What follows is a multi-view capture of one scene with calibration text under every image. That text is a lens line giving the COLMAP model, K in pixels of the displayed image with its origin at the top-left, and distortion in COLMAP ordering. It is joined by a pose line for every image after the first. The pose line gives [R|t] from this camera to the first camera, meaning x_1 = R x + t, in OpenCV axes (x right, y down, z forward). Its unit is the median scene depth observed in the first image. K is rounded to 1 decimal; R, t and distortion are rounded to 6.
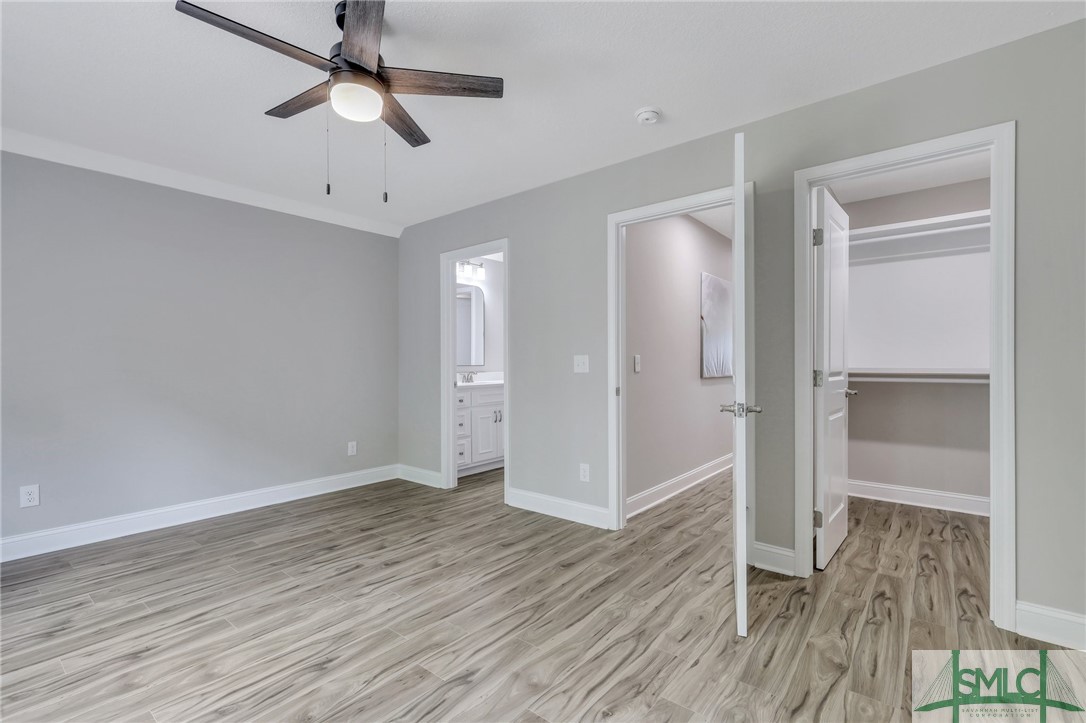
lens RADIAL K [[492.2, 0, 543.0], [0, 492.2, 361.5], [0, 0, 1]] dist [0.002009, 0.000293]
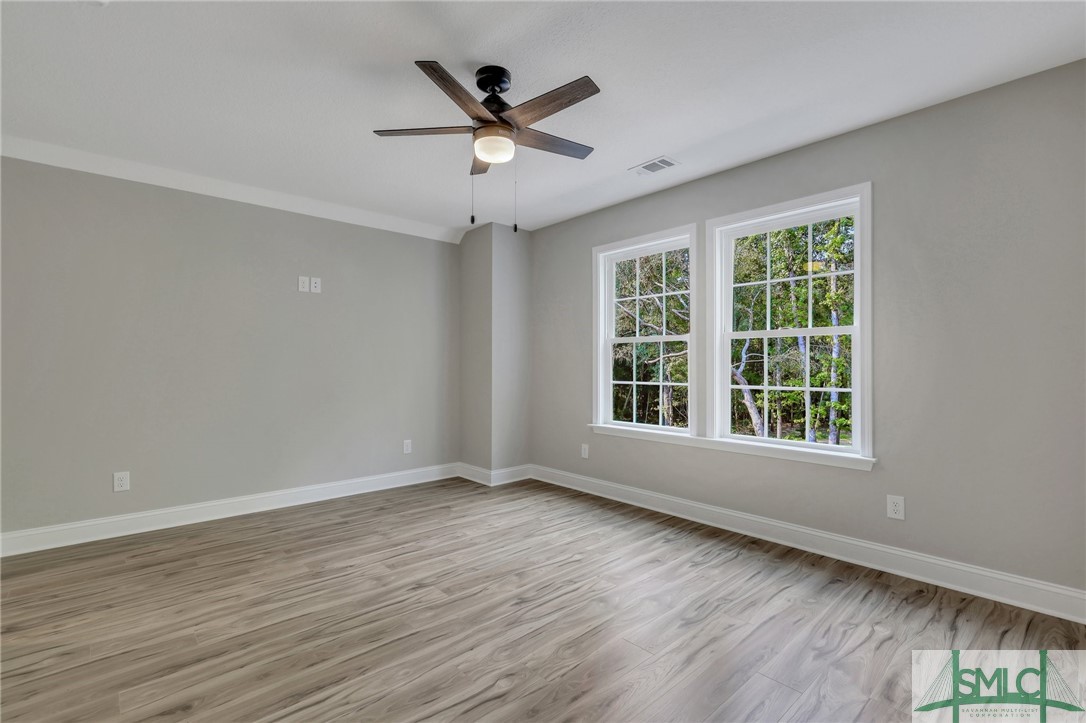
lens RADIAL K [[492.2, 0, 543.0], [0, 492.2, 361.5], [0, 0, 1]] dist [0.002009, 0.000293]
pose [[-0.988057, 0.006150, 0.153966, -0.628439], [0.004527, 0.999930, -0.010888, 0.010787], [-0.154022, -0.010061, -0.988016, 2.020588]]
